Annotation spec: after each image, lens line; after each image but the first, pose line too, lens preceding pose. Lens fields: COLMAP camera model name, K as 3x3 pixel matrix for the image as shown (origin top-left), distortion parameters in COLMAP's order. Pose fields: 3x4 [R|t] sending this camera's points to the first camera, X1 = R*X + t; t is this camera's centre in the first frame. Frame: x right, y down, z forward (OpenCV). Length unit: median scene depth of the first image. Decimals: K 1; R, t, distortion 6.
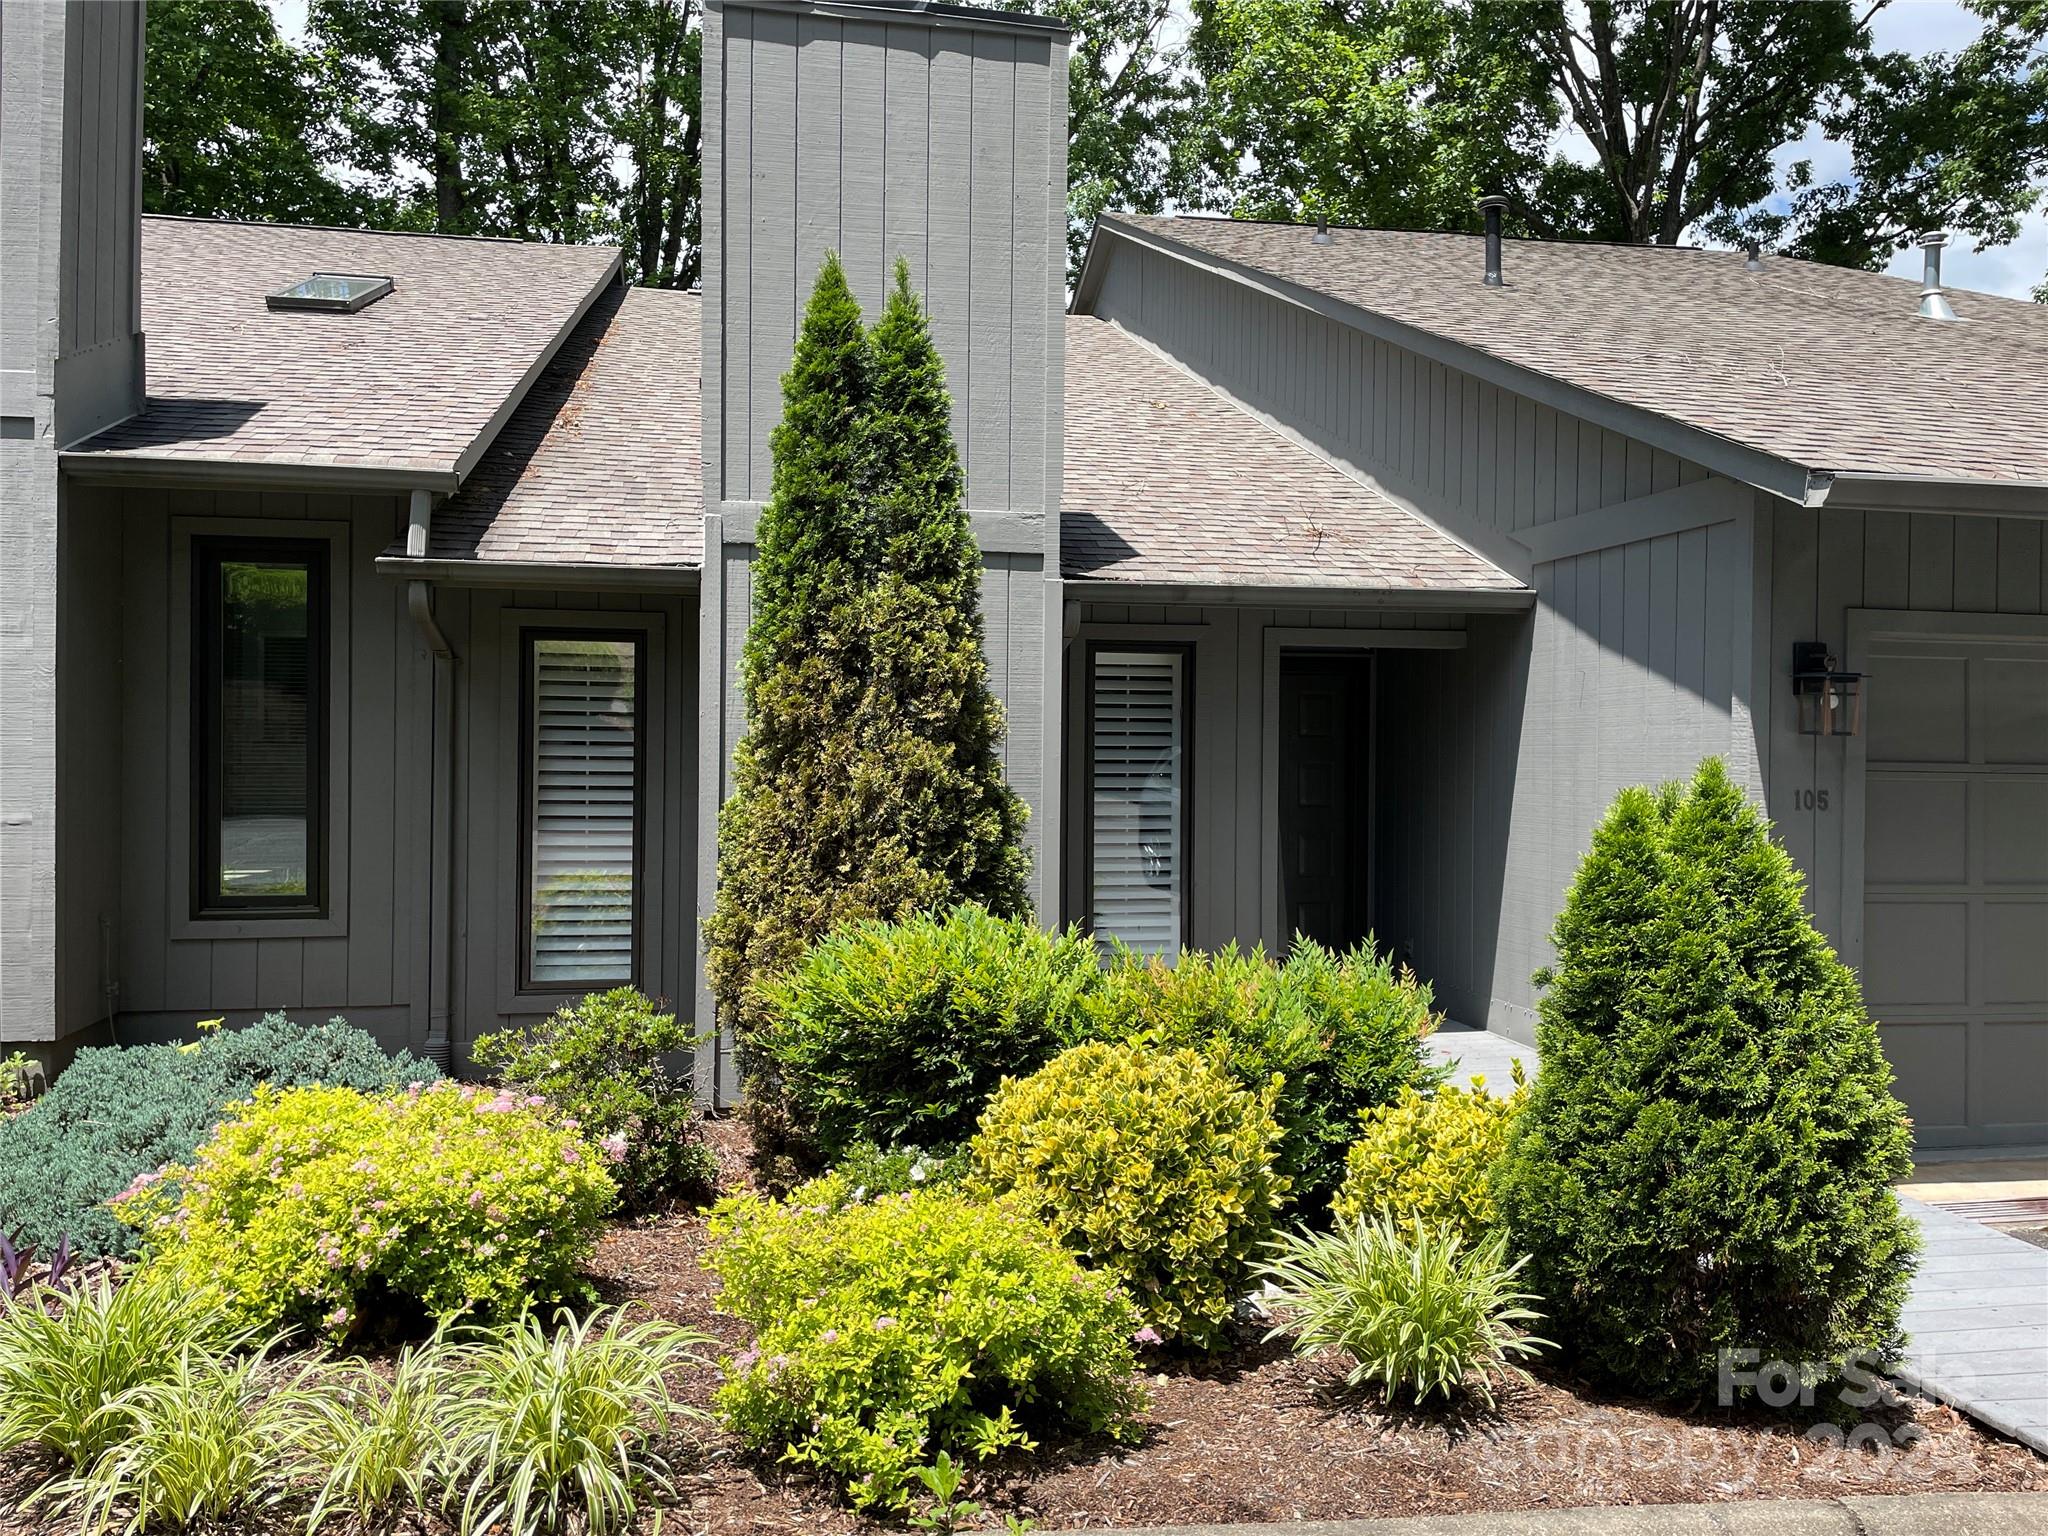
lens RADIAL K [[1544.9, 0, 1026.9], [0, 1544.9, 768.8], [0, 0, 1]] dist [0.066309, -0.065694]
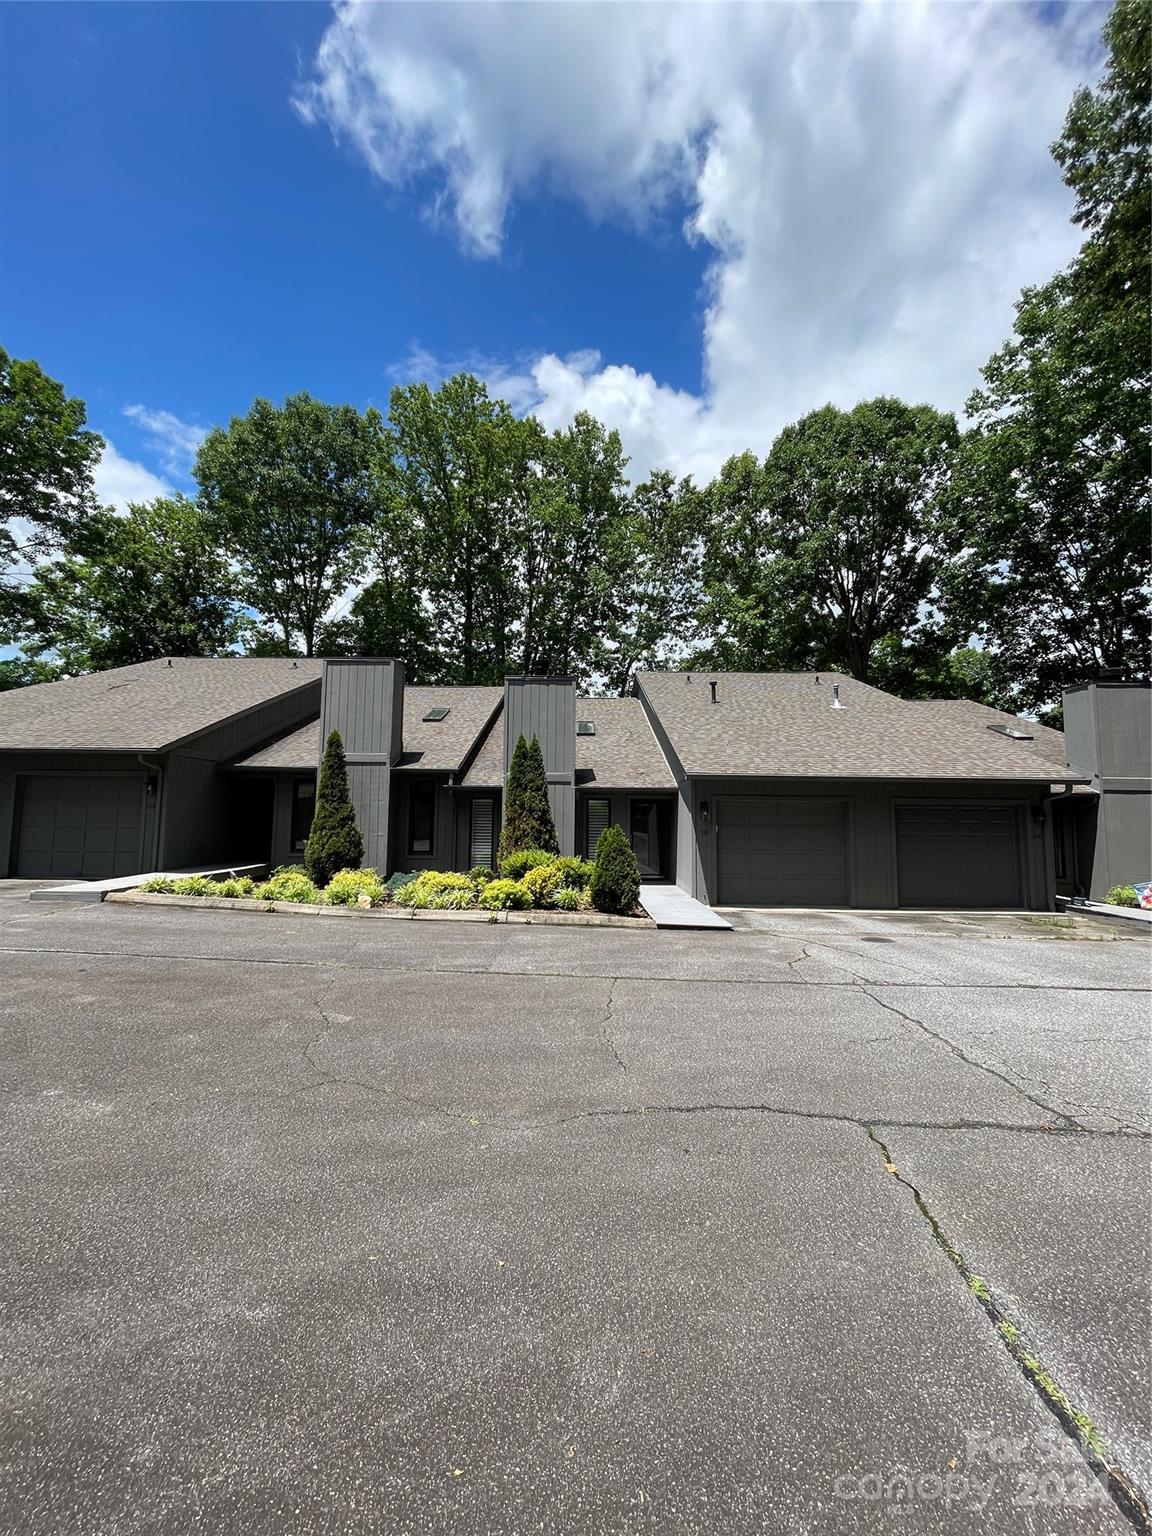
lens RADIAL K [[616.6, 0, 572.5], [0, 616.6, 769.5], [0, 0, 1]] dist [-0.002145, 0.002591]
pose [[0.981817, -0.015594, -0.189188, 0.457354], [-0.002230, 0.995604, -0.093634, 0.005614], [0.189817, 0.092353, 0.977466, -1.079711]]
